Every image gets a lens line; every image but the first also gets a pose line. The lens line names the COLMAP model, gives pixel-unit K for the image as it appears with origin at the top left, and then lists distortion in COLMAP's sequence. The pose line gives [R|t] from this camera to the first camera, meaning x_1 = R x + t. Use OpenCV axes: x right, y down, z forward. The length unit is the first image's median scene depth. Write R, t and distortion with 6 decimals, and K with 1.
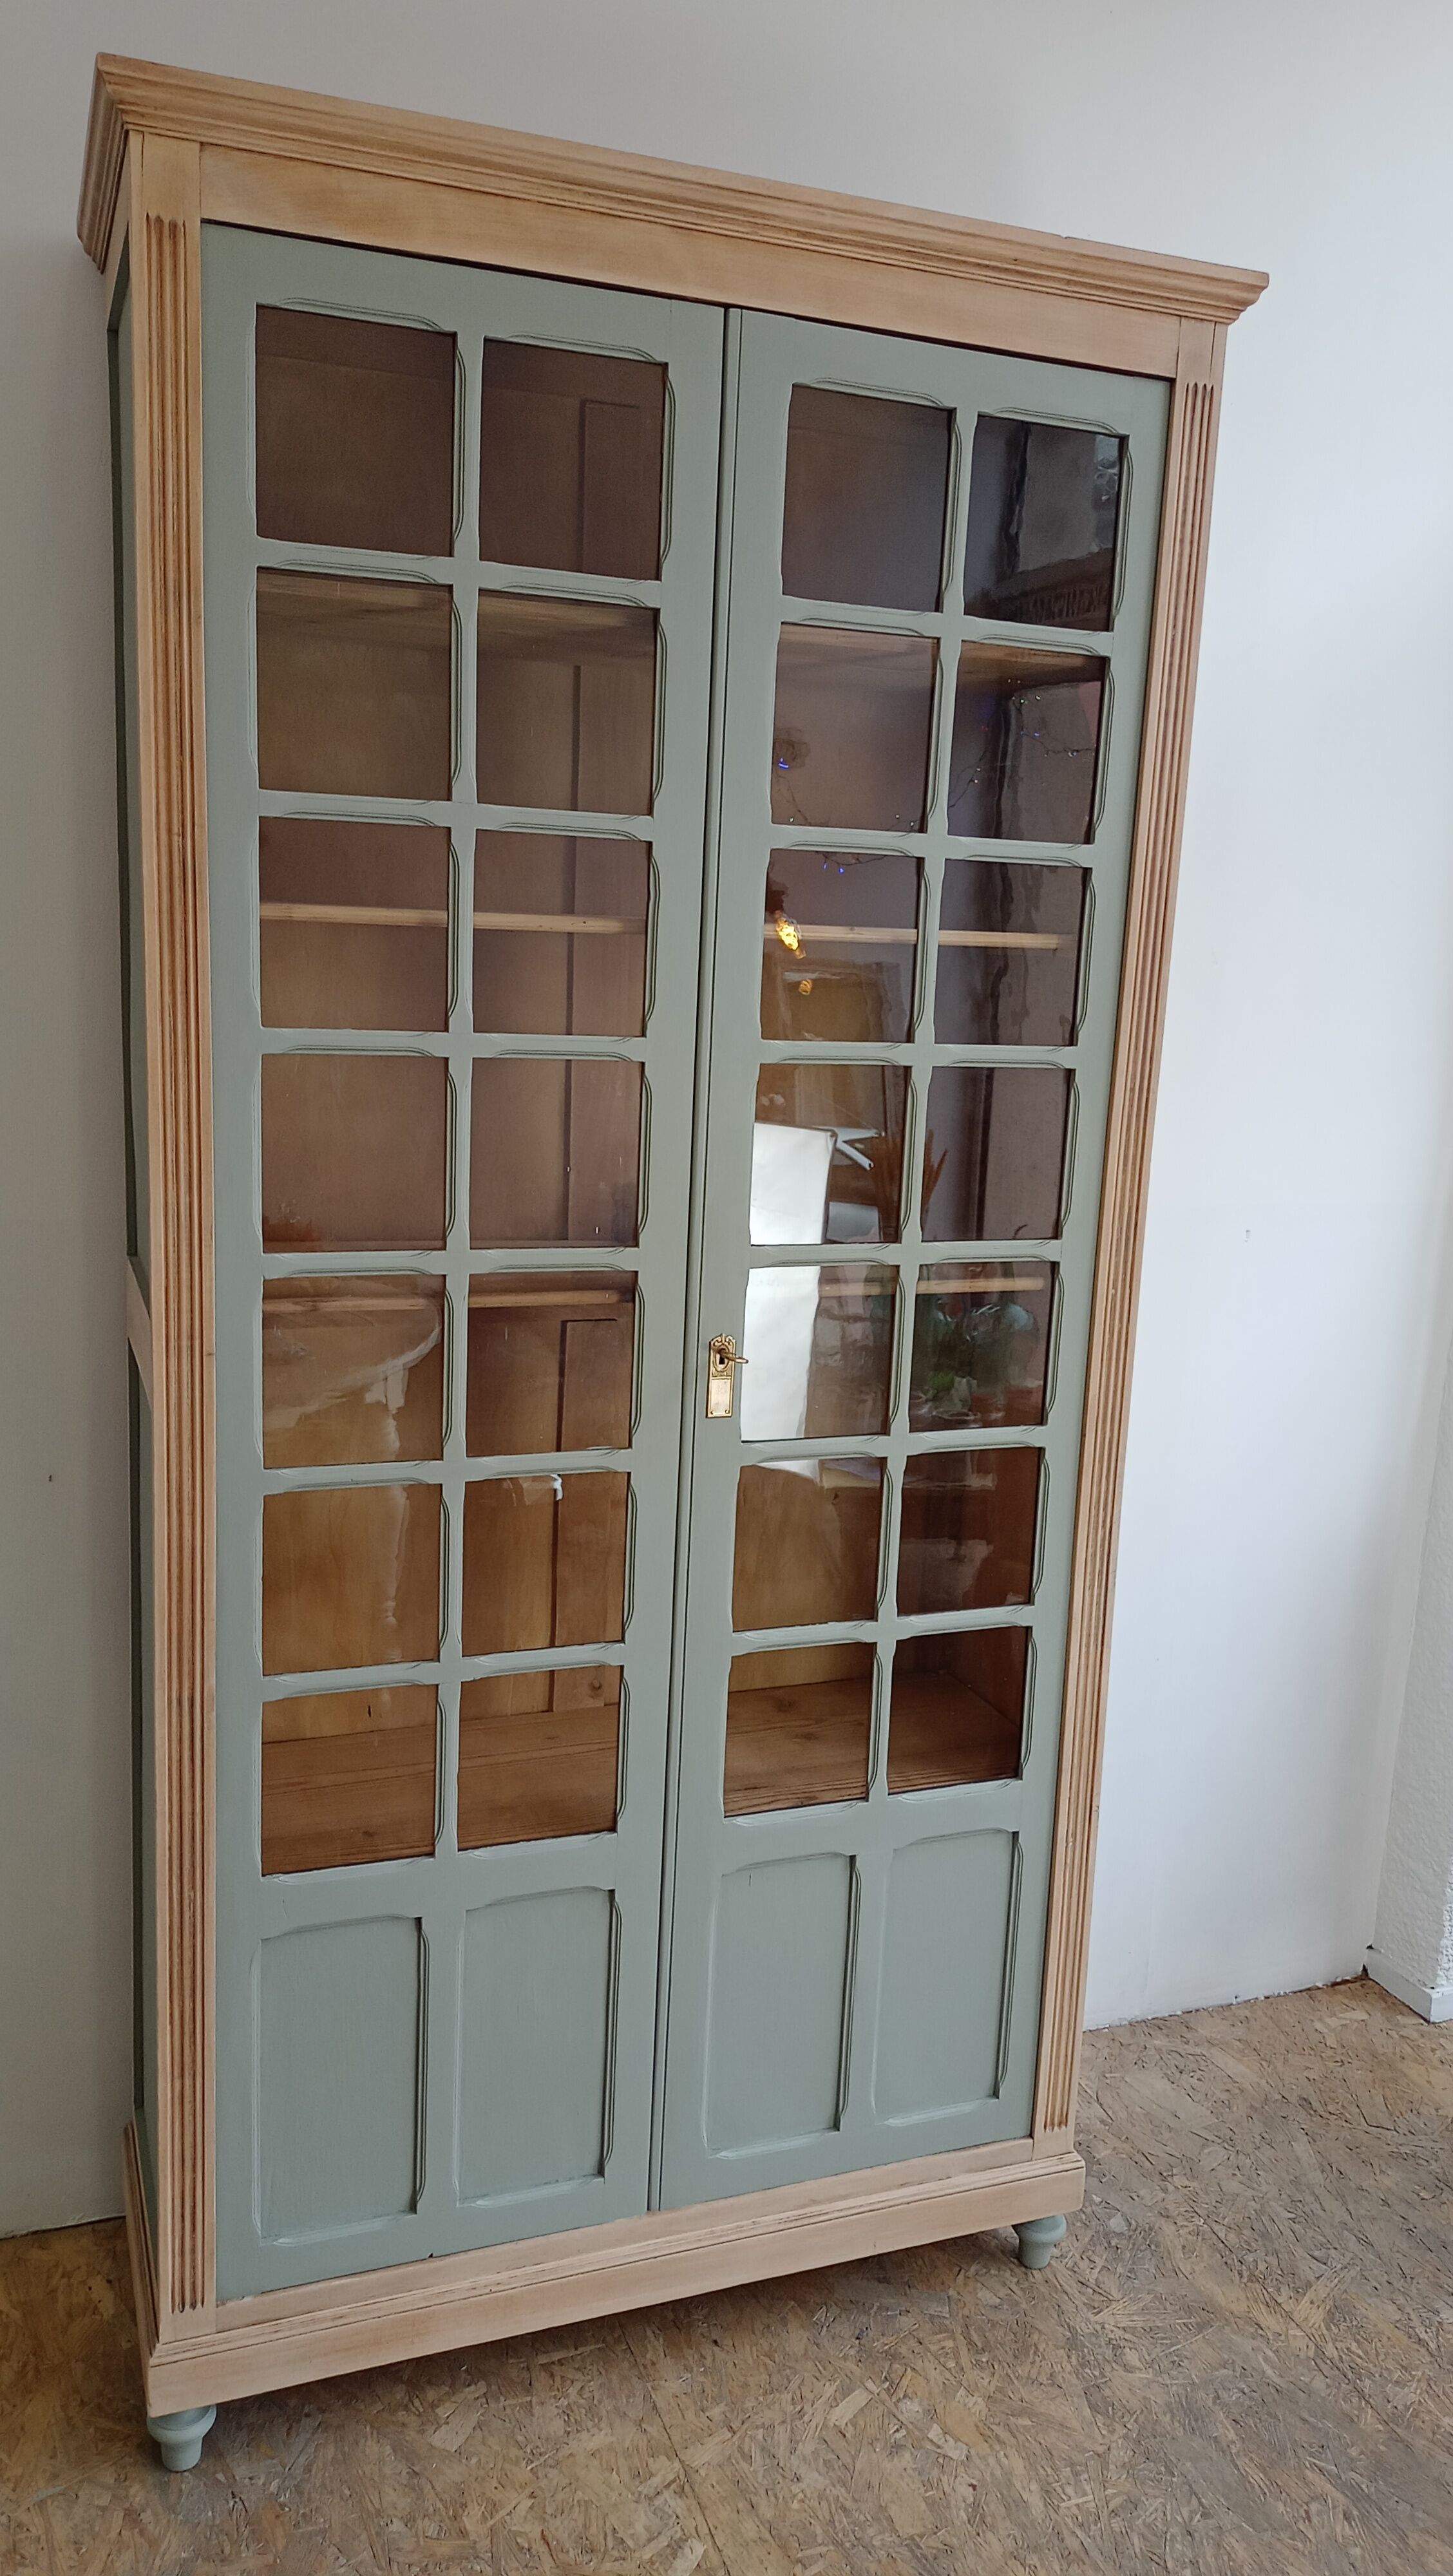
lens RADIAL K [[1955.6, 0, 736.5], [0, 1955.6, 1288.3], [0, 0, 1]] dist [0.005175, -0.007568]
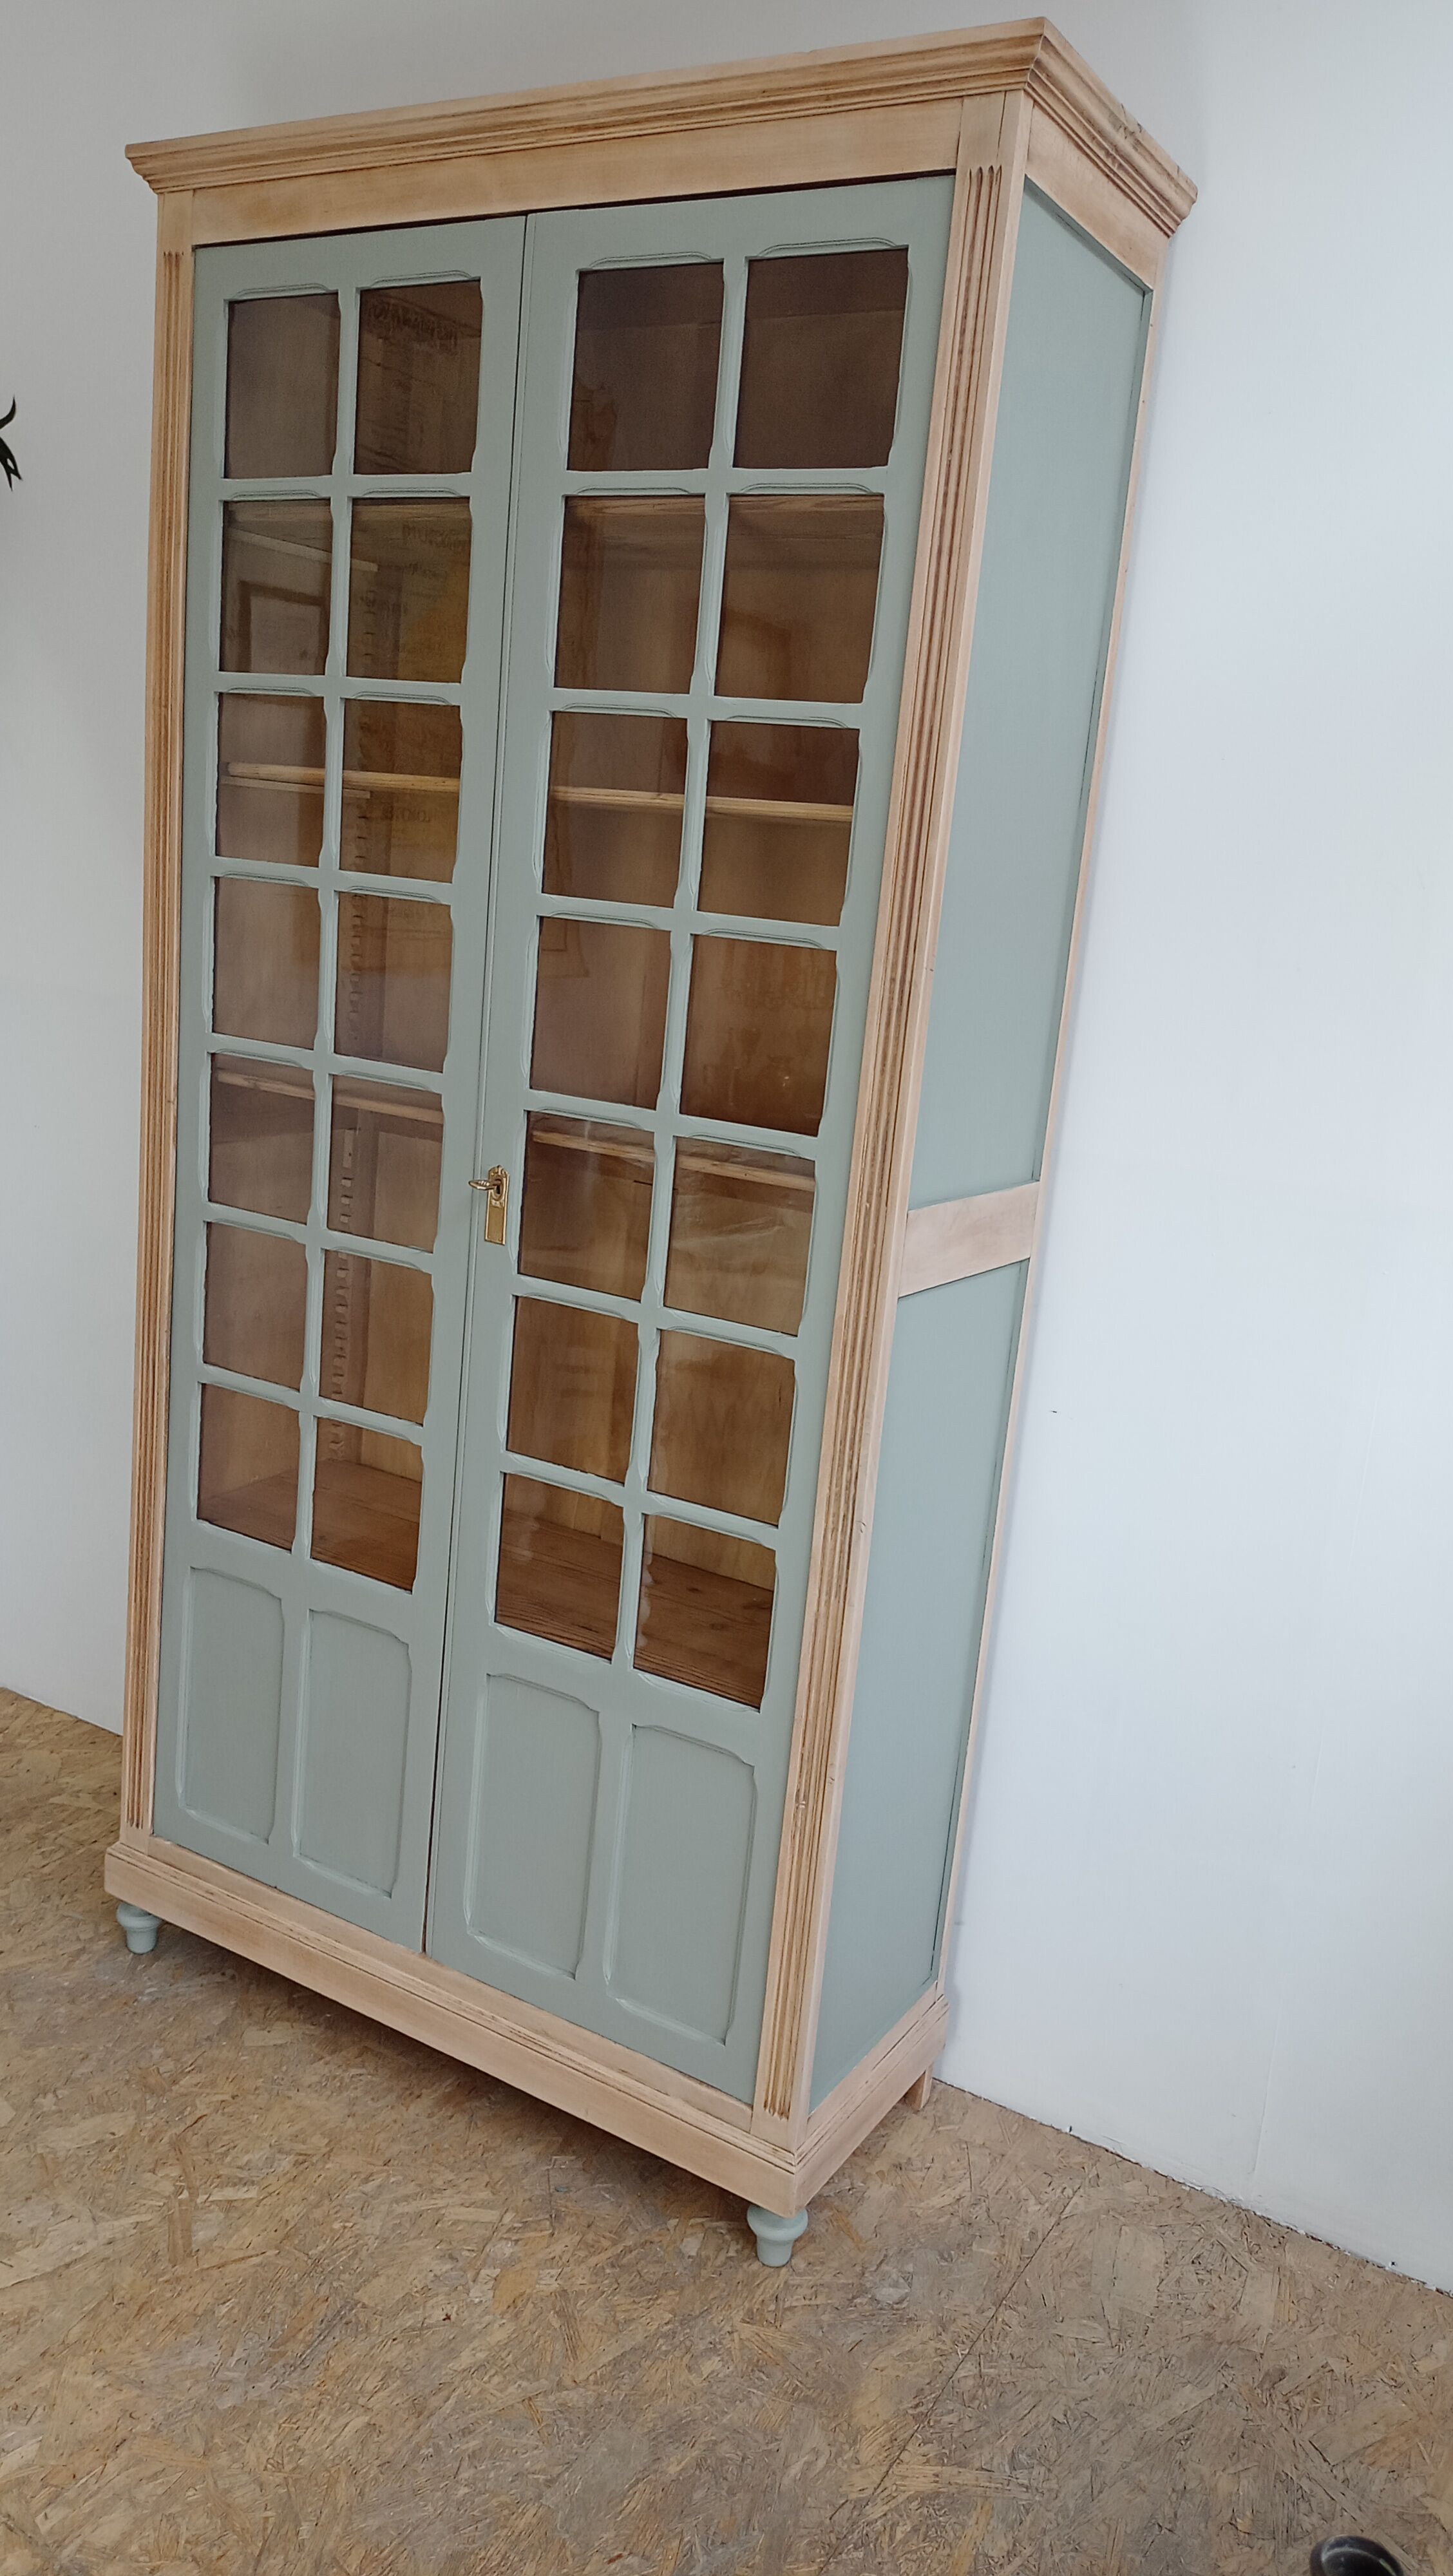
lens RADIAL K [[1926.9, 0, 737.9], [0, 1926.9, 1303.7], [0, 0, 1]] dist [0.017089, -0.027902]
pose [[0.622042, 0.185287, -0.760744, 0.901927], [-0.209410, 0.975572, 0.066381, -0.000854], [0.754461, 0.118016, 0.645648, 0.411797]]
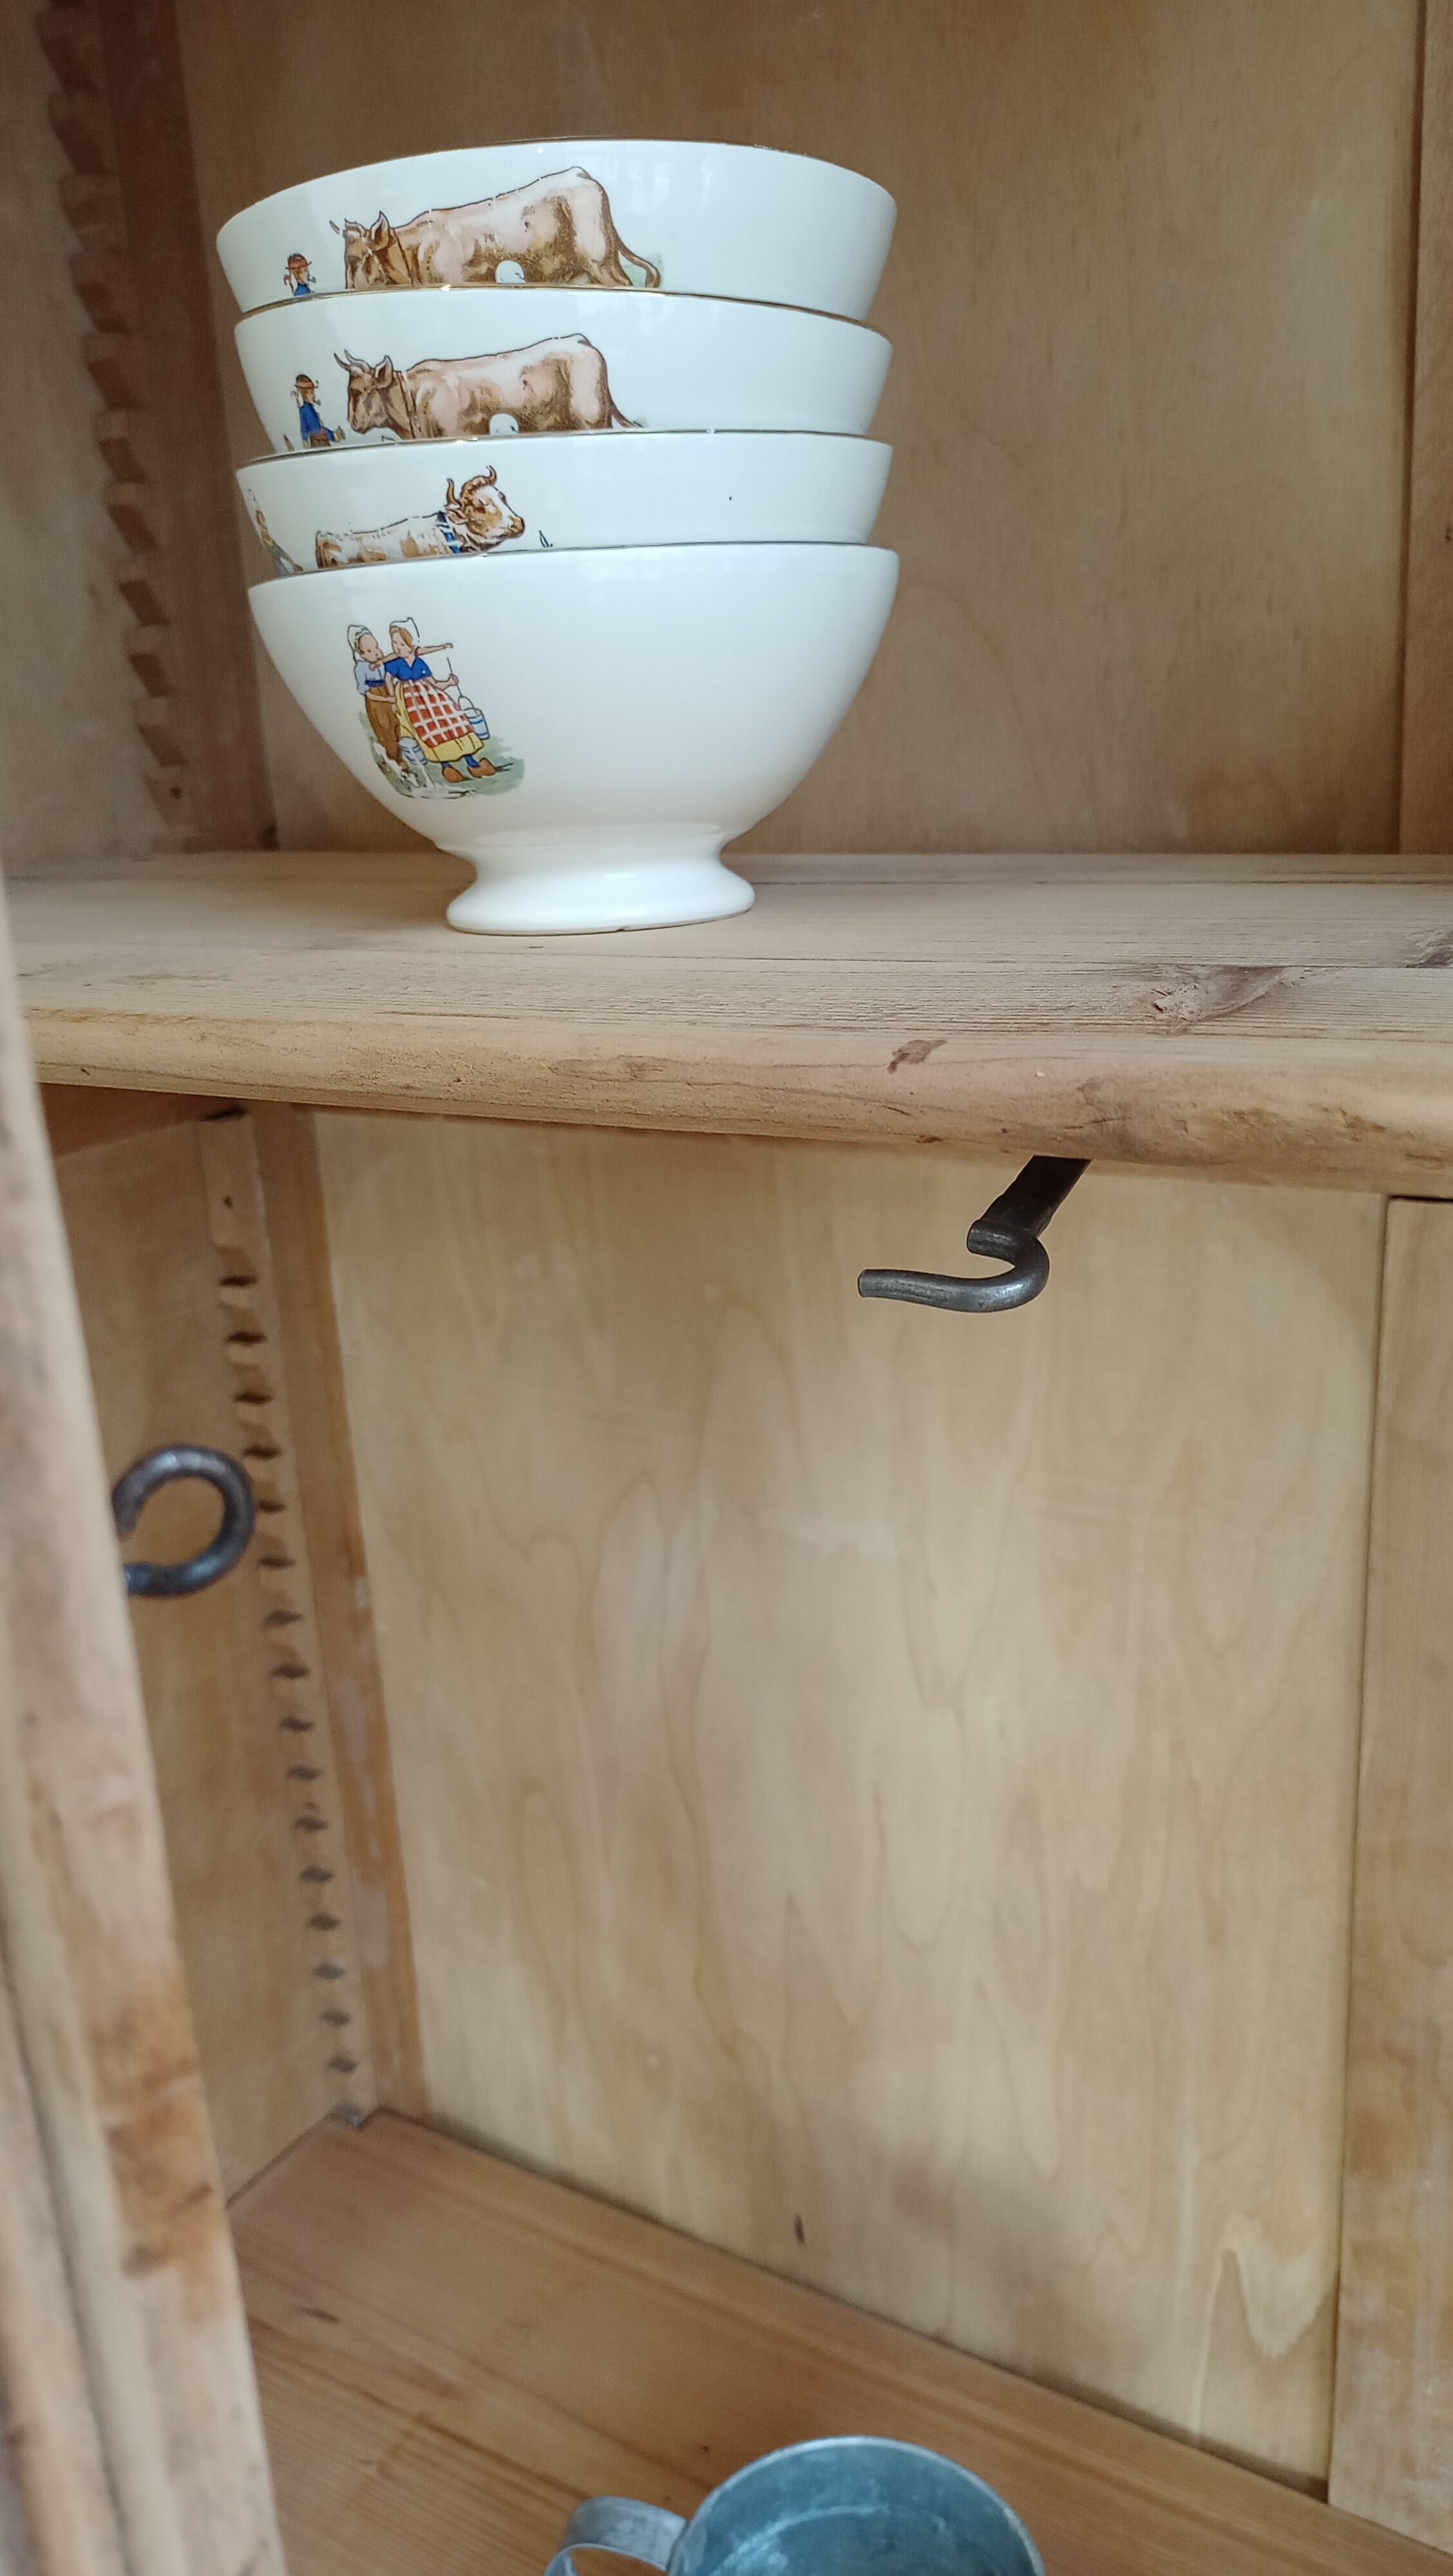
lens RADIAL K [[2011.6, 0, 703.0], [0, 2011.6, 1331.3], [0, 0, 1]] dist [0.001117, -0.008483]
pose [[0.589984, 0.165963, -0.790174, 0.071211], [-0.067747, 0.985371, 0.156378, -0.001140], [0.804567, -0.038729, 0.592597, 0.900981]]
